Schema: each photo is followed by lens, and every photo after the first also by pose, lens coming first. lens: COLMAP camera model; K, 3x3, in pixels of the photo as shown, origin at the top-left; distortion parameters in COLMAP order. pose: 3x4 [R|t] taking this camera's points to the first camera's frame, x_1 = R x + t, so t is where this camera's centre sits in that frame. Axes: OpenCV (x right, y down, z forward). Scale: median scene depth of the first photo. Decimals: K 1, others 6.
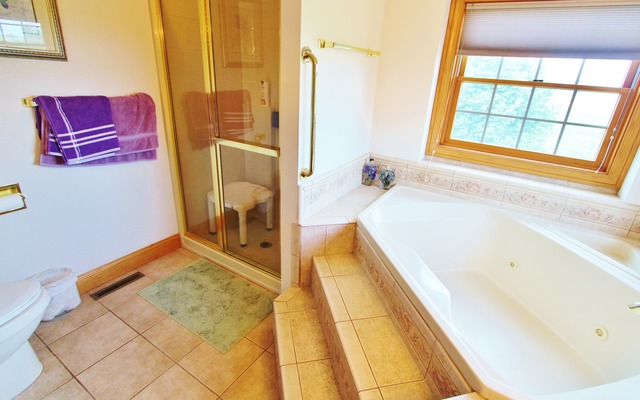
lens RADIAL K [[312.0, 0, 322.9], [0, 312.0, 197.5], [0, 0, 1]] dist [-0.011228, -0.000036]
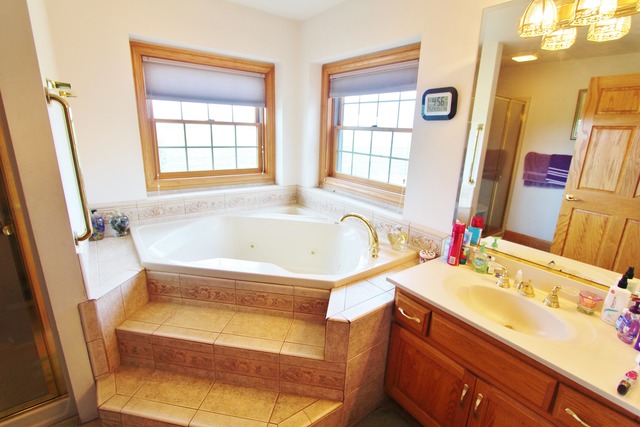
lens RADIAL K [[299.1, 0, 317.9], [0, 299.1, 212.4], [0, 0, 1]] dist [-0.002437, -0.000439]
pose [[0.378880, -0.291452, 0.878354, -0.418991], [0.342280, 0.925944, 0.159600, -0.041482], [-0.859823, 0.240173, 0.450579, 0.079042]]
